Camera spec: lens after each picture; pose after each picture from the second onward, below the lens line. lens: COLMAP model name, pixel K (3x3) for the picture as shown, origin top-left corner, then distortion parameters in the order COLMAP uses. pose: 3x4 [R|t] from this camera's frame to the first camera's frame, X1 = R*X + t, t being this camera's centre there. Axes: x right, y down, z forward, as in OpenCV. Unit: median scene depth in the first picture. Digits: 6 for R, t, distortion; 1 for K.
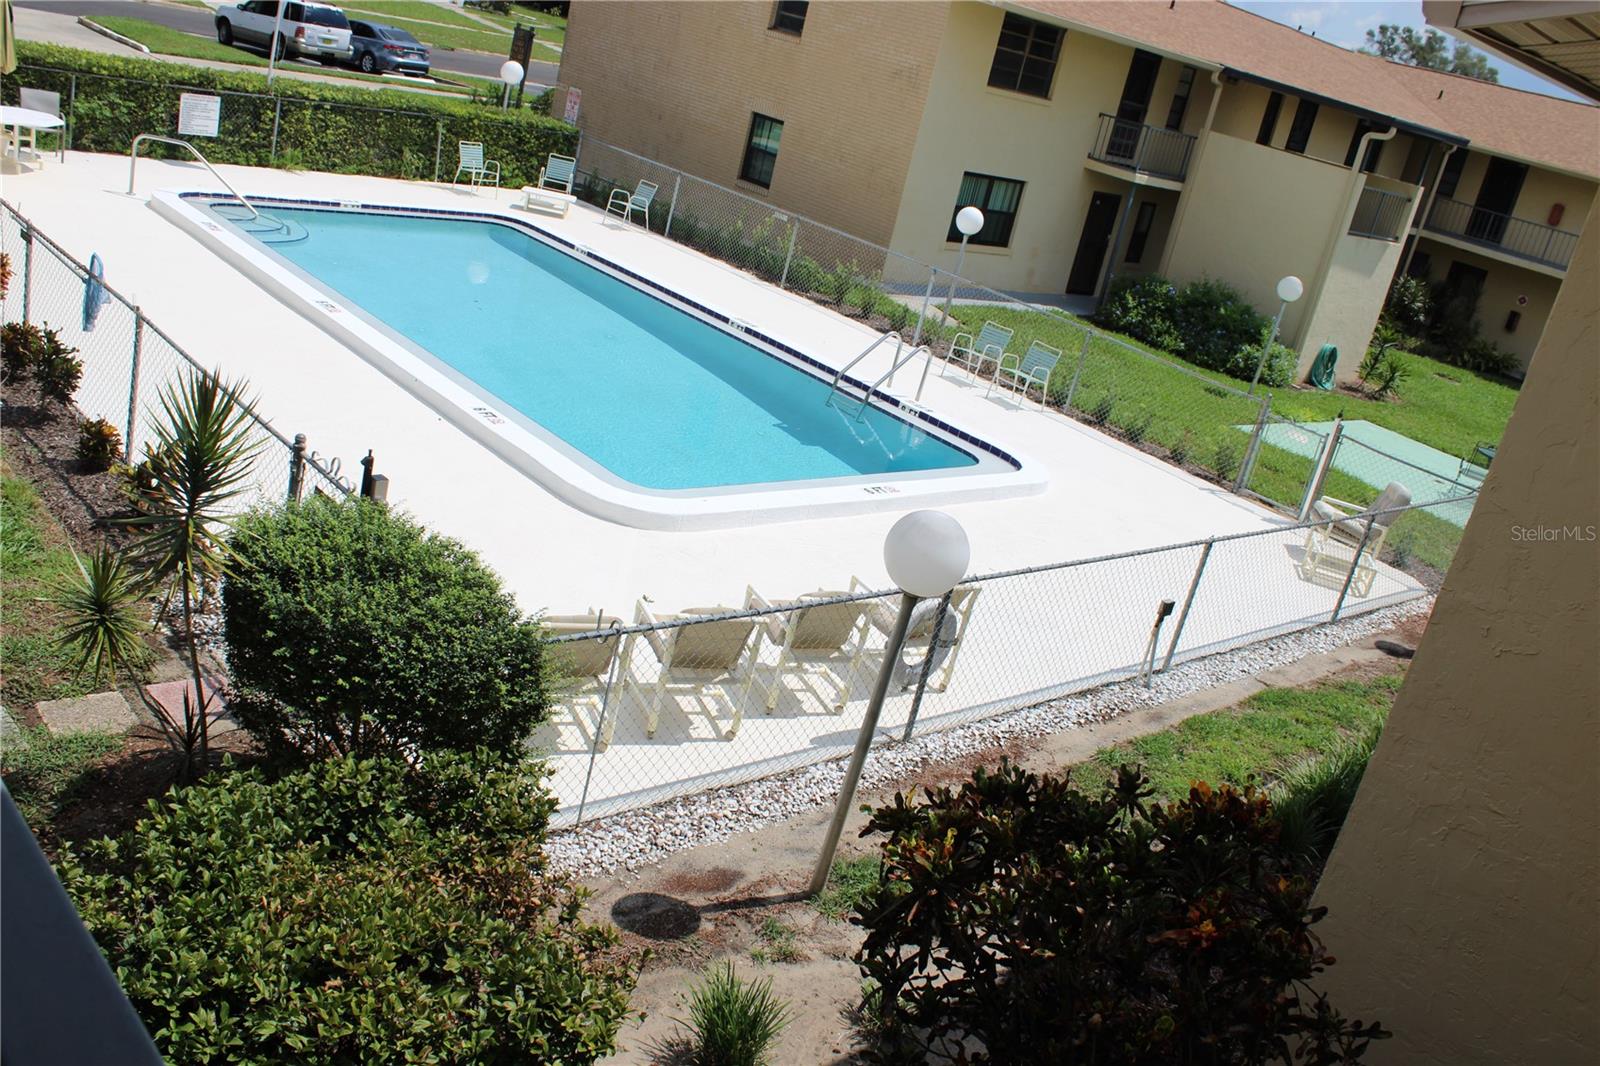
lens RADIAL K [[1453.0, 0, 796.7], [0, 1453.0, 525.0], [0, 0, 1]] dist [-0.164368, 0.167249]
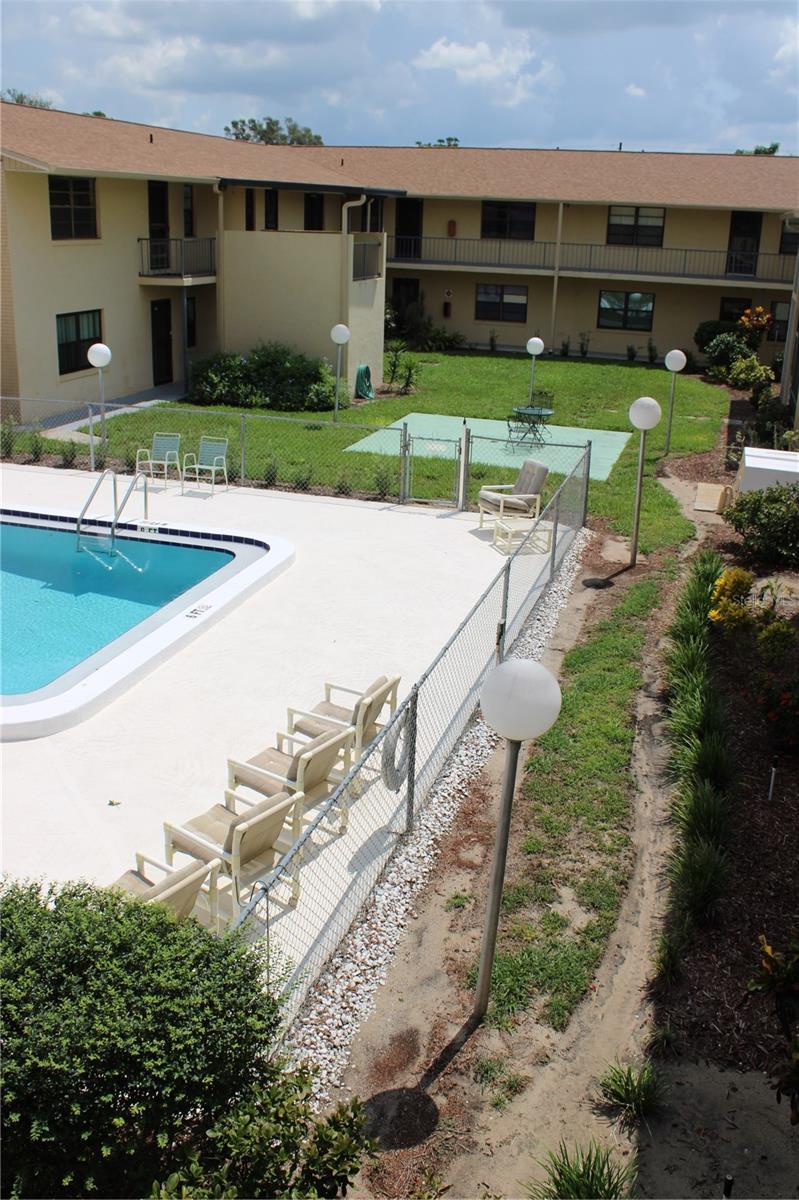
lens RADIAL K [[1089.8, 0, 394.3], [0, 1089.8, 598.0], [0, 0, 1]] dist [-0.164368, 0.167249]
pose [[0.849805, -0.353005, 0.391431, -0.074771], [0.328382, 0.935458, 0.130702, -0.050300], [-0.412306, 0.017468, 0.910878, 0.084540]]
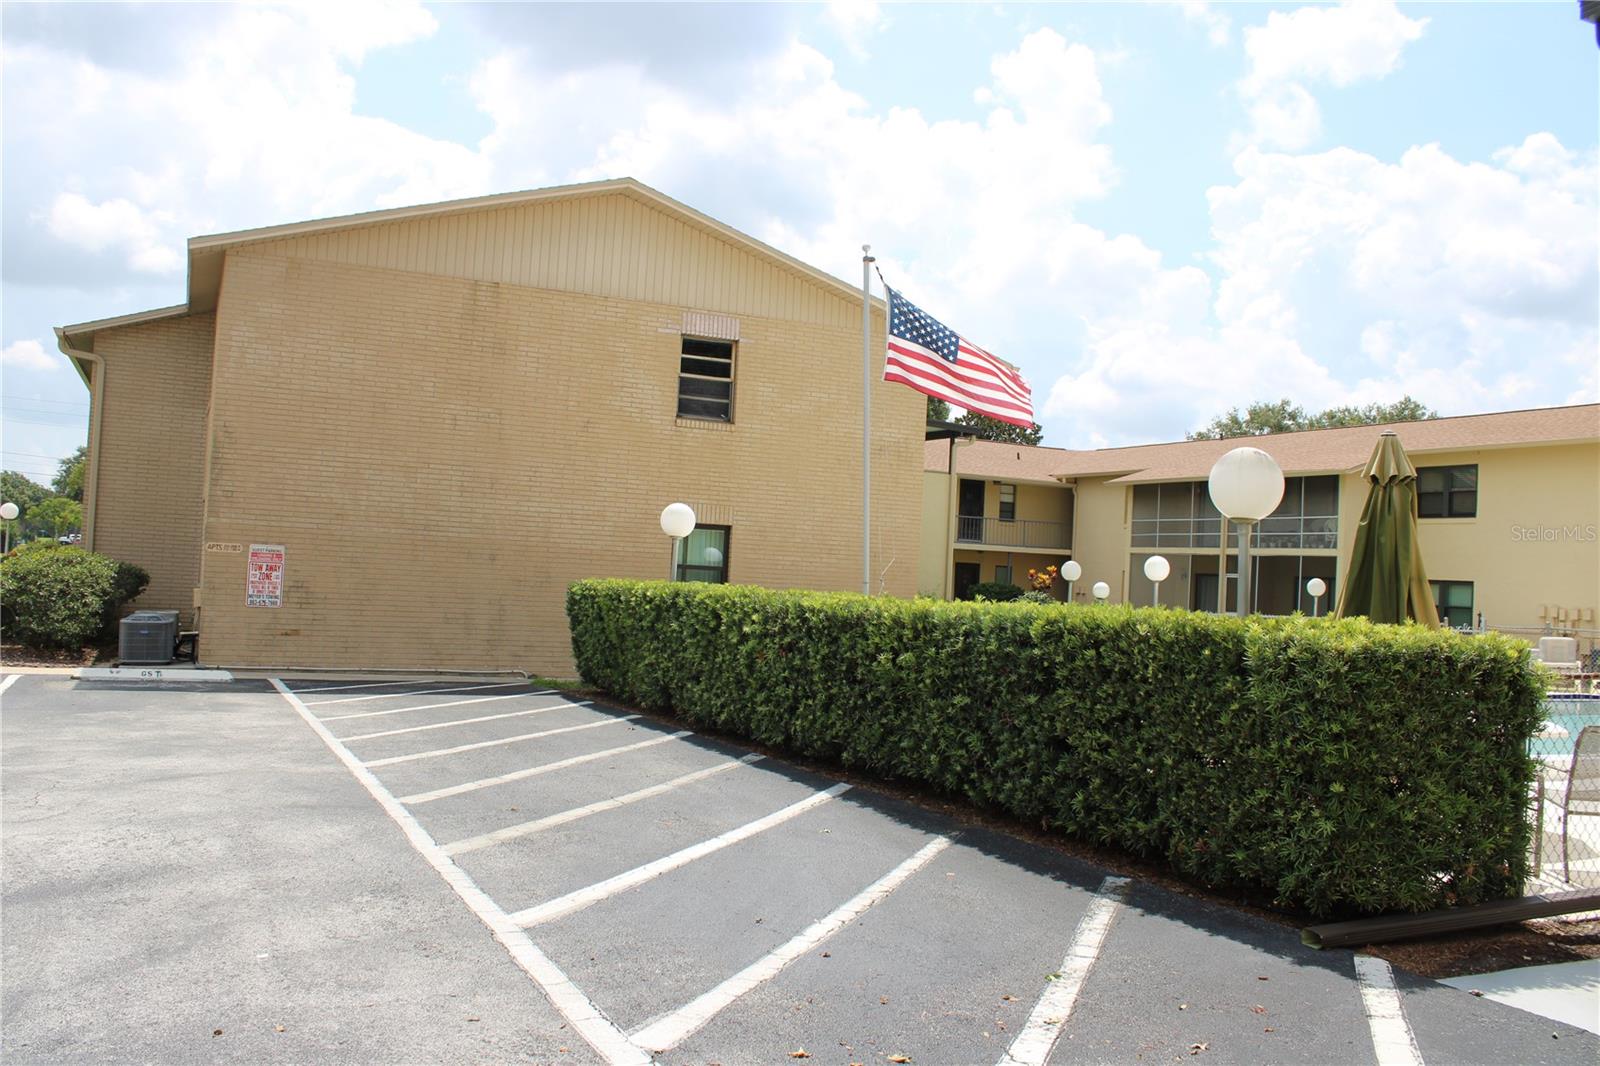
lens RADIAL K [[1348.2, 0, 791.2], [0, 1348.2, 536.8], [0, 0, 1]] dist [-0.168235, 0.147140]
pose [[0.304485, -0.185306, 0.934318, -0.762328], [0.342053, 0.936738, 0.074314, -0.340666], [-0.888982, 0.296959, 0.348607, 0.747712]]
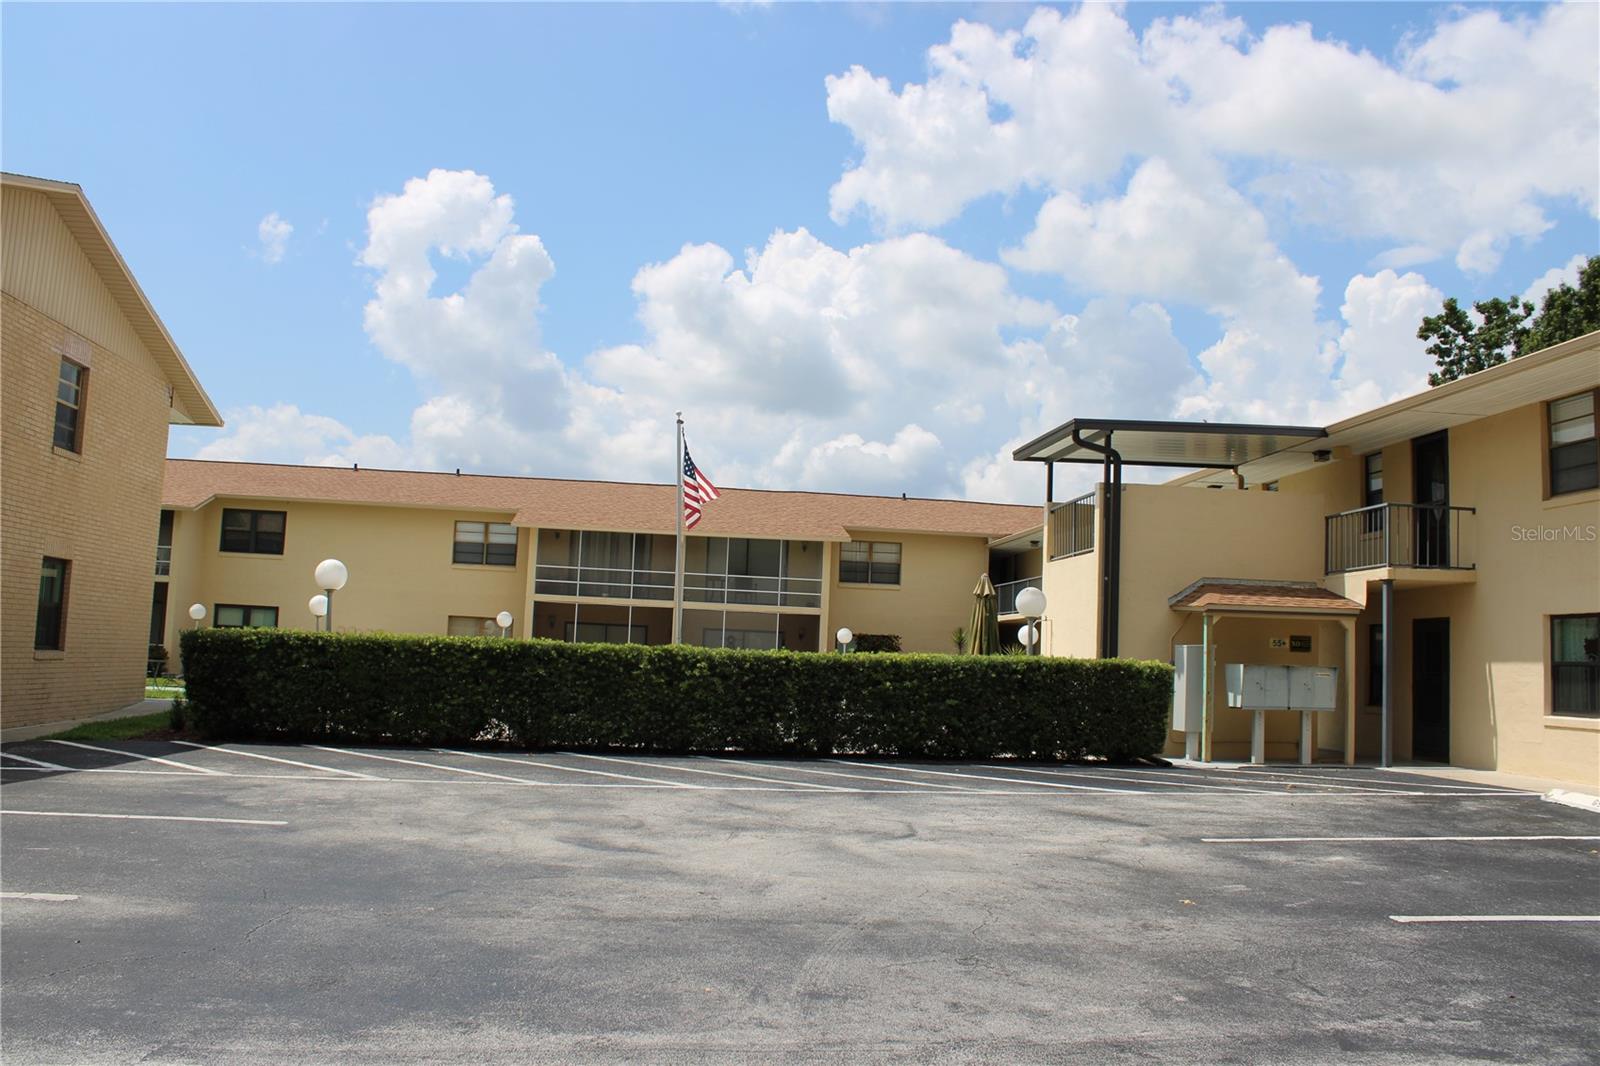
lens RADIAL K [[1348.2, 0, 791.2], [0, 1348.2, 536.8], [0, 0, 1]] dist [-0.168235, 0.147140]
pose [[-0.773253, -0.202976, 0.600733, -0.778607], [-0.004600, 0.949154, 0.314779, -0.550567], [-0.634081, 0.240640, -0.734870, 1.347383]]
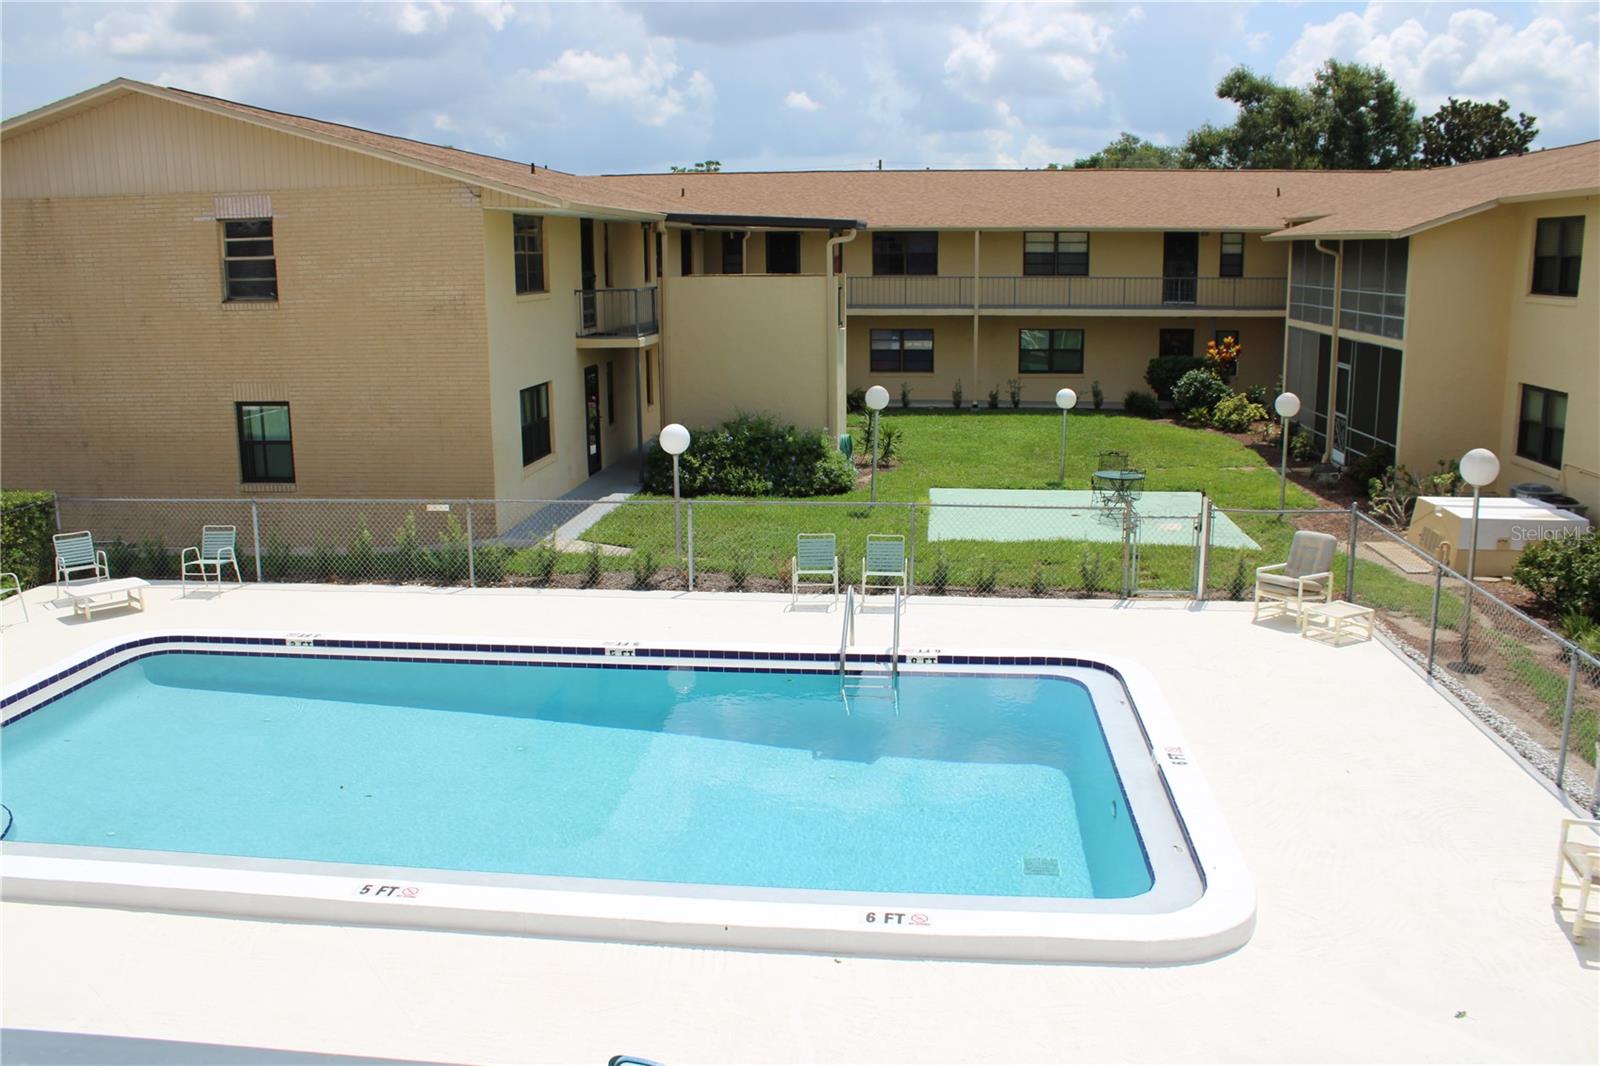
lens RADIAL K [[1327.3, 0, 808.4], [0, 1327.3, 529.3], [0, 0, 1]] dist [-0.166137, 0.148407]
pose [[0.723739, -0.358885, 0.589409, -0.279456], [0.393195, 0.916378, 0.075166, -0.159184], [-0.567098, 0.177352, 0.804330, 0.244173]]
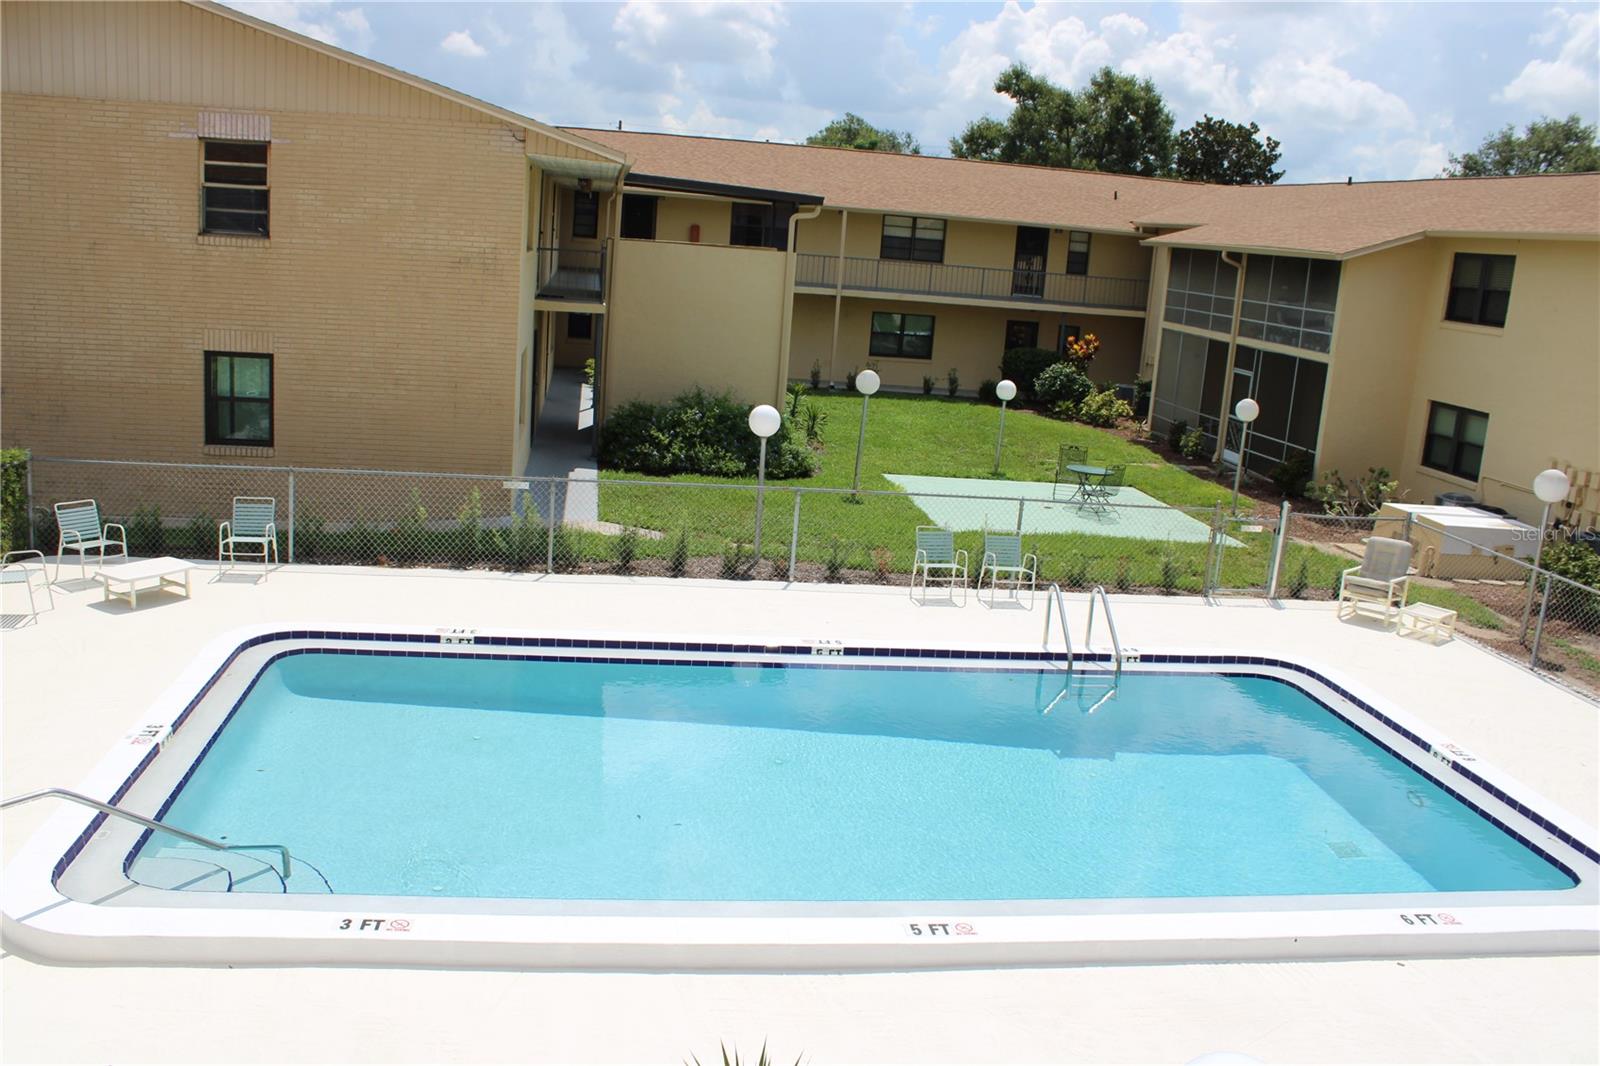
lens RADIAL K [[1345.3, 0, 800.0], [0, 1345.3, 533.0], [0, 0, 1]] dist [-0.167042, 0.150318]
pose [[0.562893, -0.357556, 0.745188, -0.415145], [0.332752, 0.923328, 0.191680, -0.250142], [-0.756589, 0.140068, 0.638713, 0.402898]]
